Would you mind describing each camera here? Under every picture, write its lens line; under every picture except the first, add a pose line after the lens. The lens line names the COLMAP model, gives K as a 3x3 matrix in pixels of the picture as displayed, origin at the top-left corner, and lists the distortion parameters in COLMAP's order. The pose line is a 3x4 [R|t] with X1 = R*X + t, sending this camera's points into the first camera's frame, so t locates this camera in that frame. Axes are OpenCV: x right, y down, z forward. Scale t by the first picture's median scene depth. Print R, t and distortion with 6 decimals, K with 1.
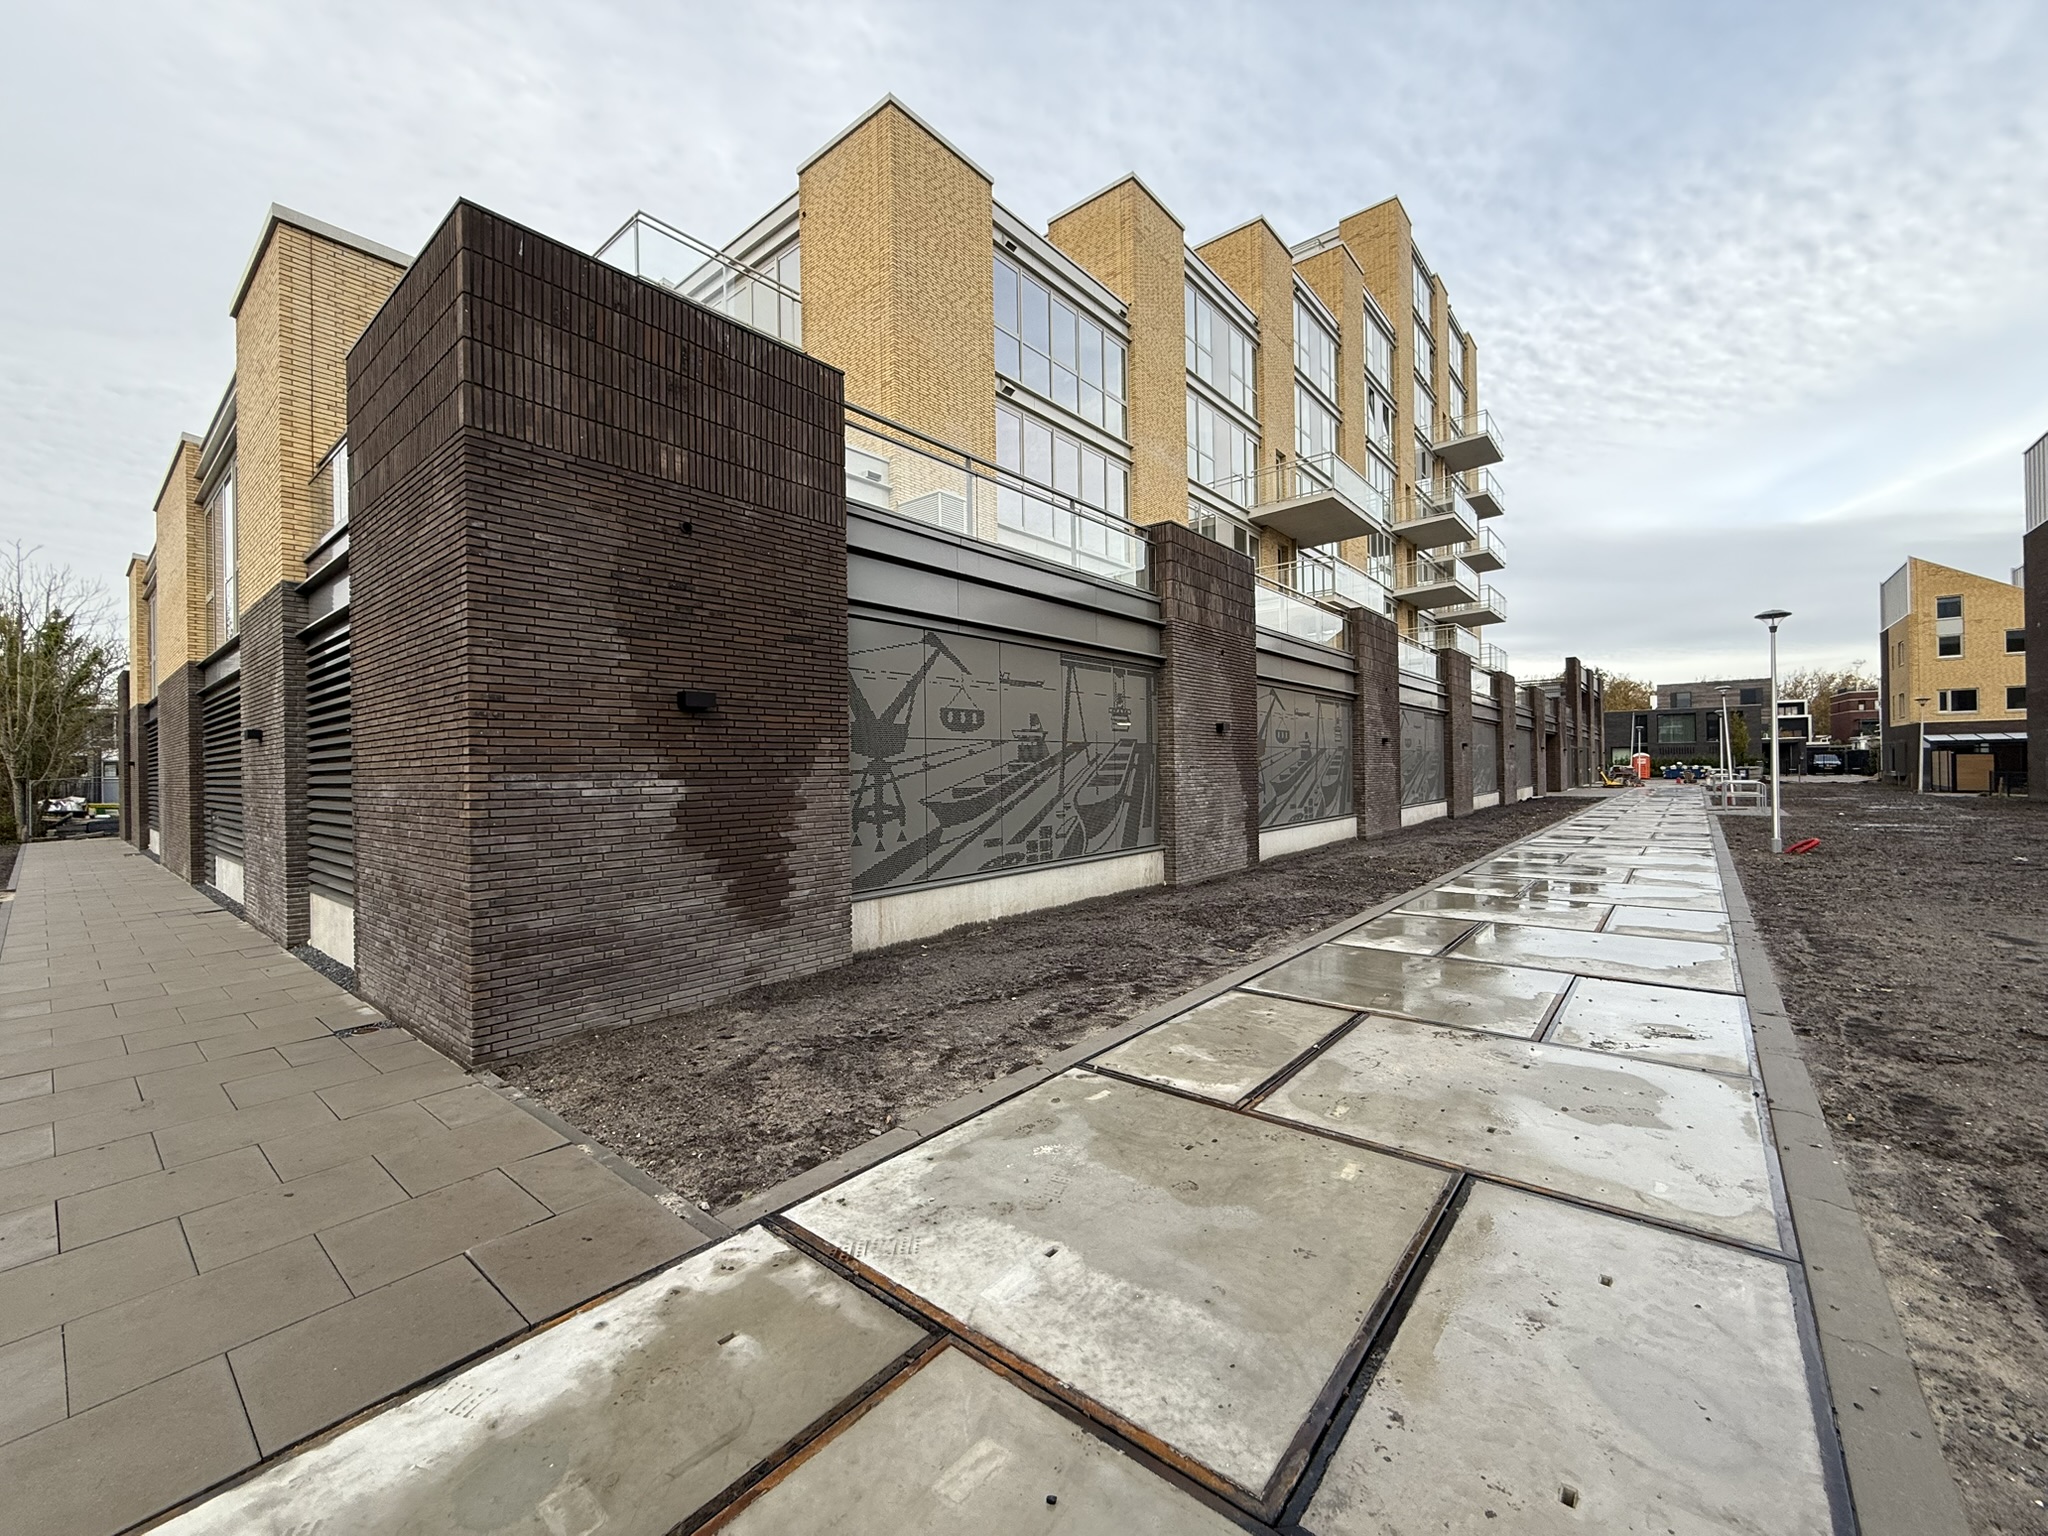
lens RADIAL K [[816.9, 0, 1024.8], [0, 816.9, 766.0], [0, 0, 1]] dist [0.003422, -0.000942]
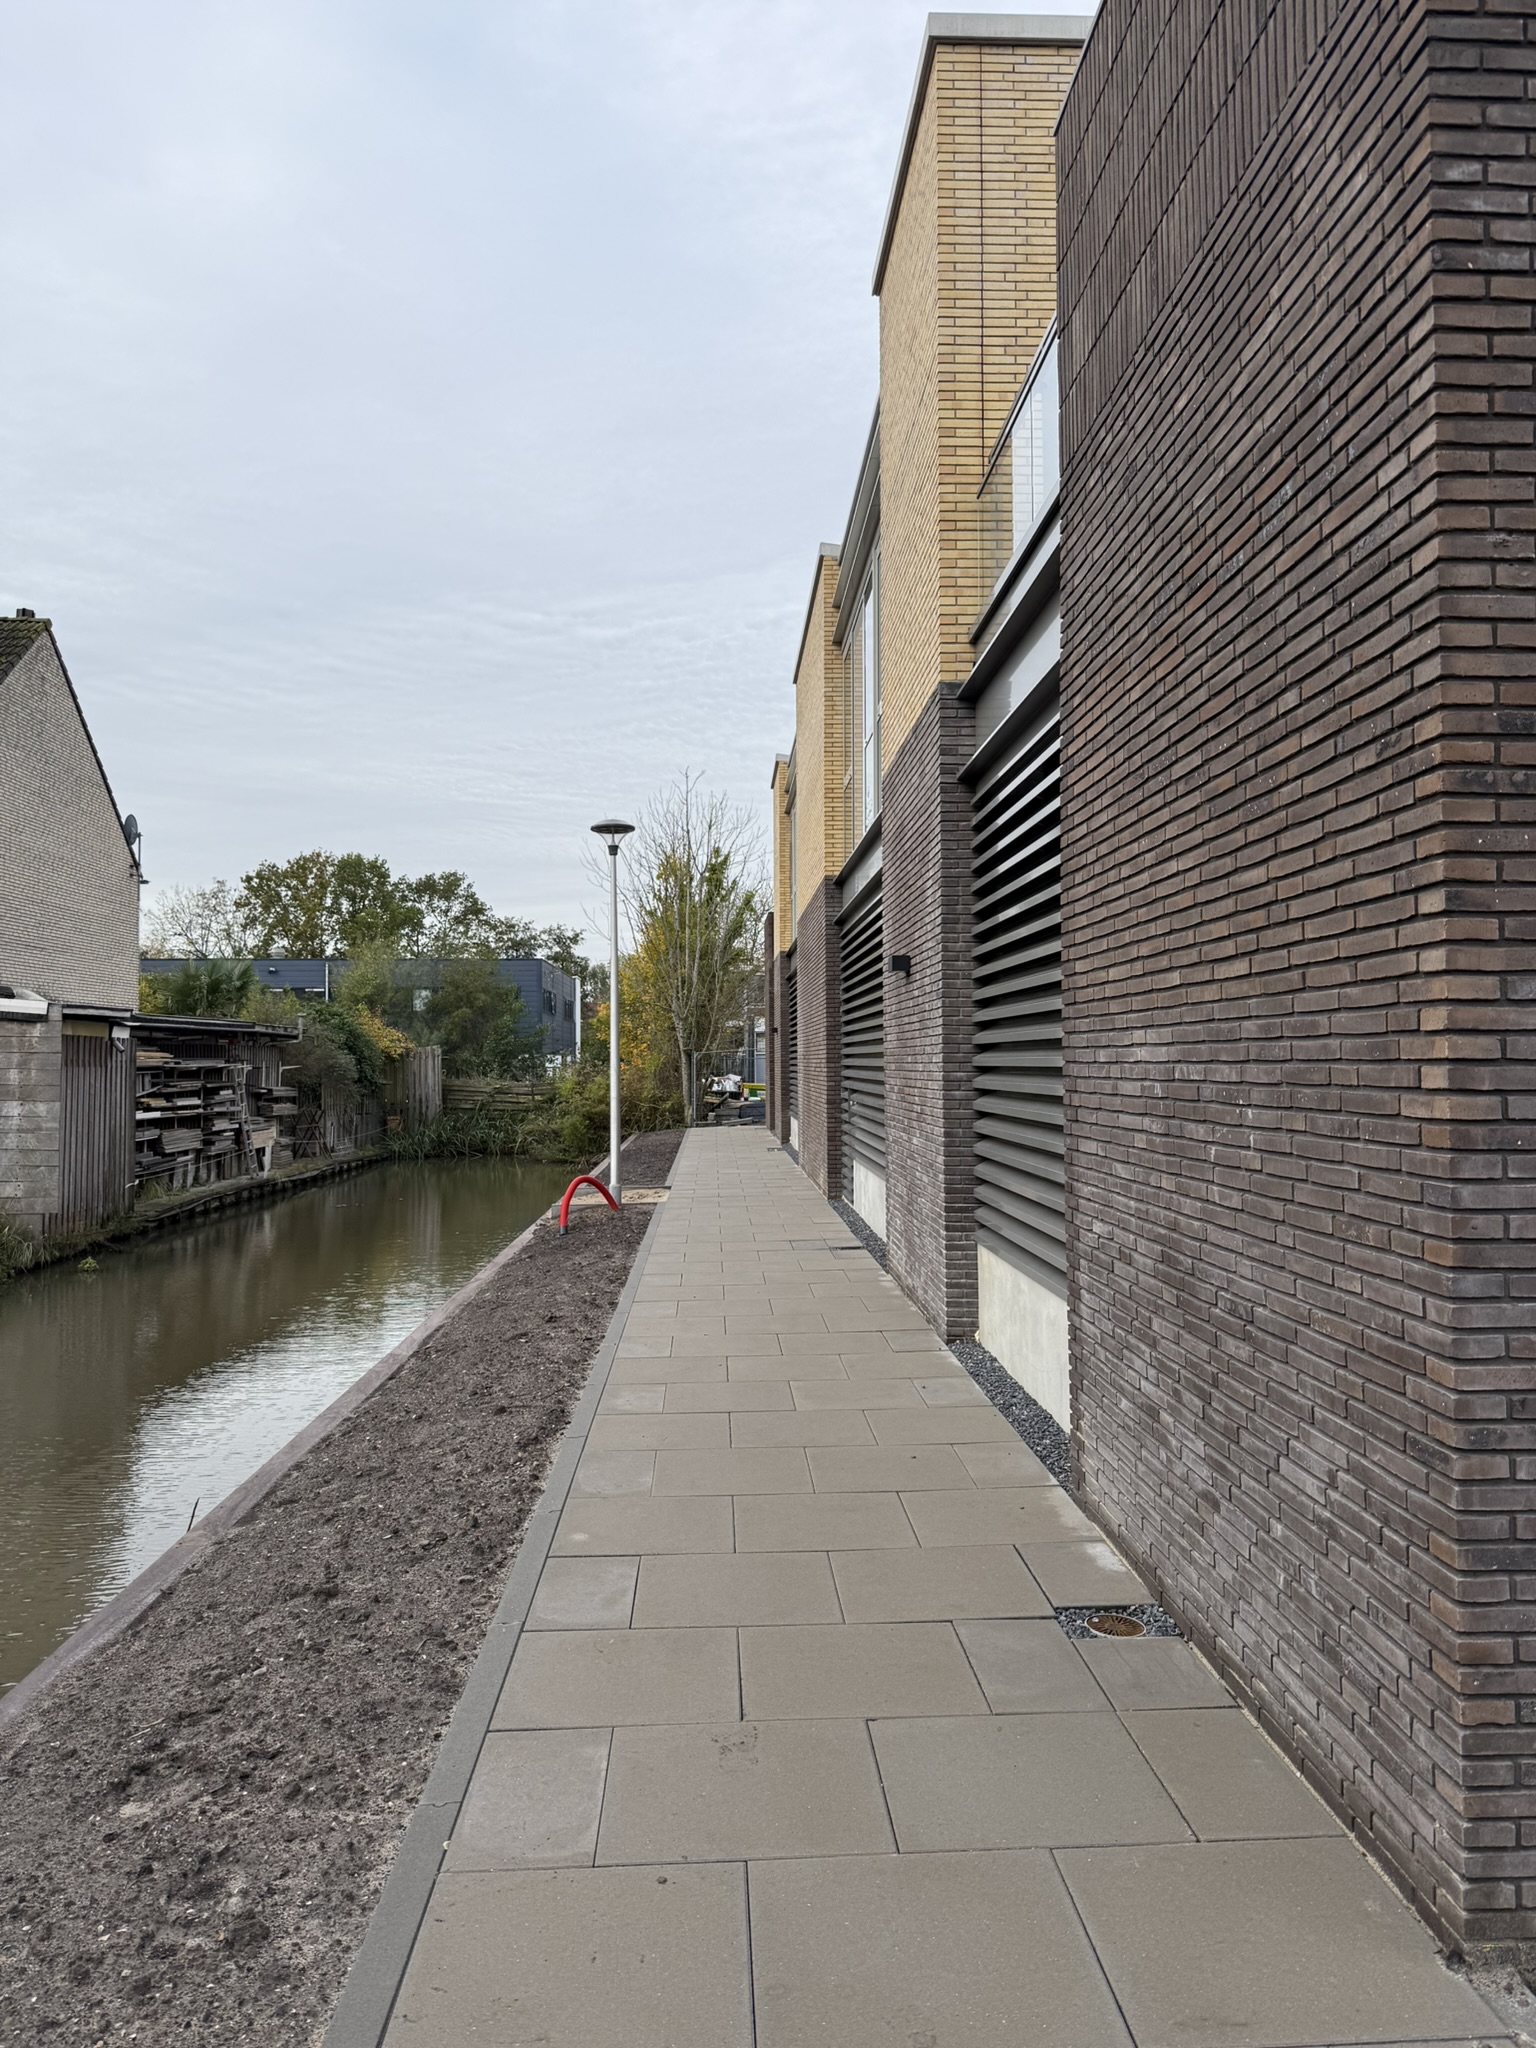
lens RADIAL K [[1437.7, 0, 769.2], [0, 1437.7, 1023.6], [0, 0, 1]] dist [-0.000452, -0.002129]
pose [[0.669840, -0.007441, -0.742468, -0.252098], [-0.002389, 0.999923, -0.012177, 0.019795], [0.742502, 0.009930, 0.669771, 0.252170]]
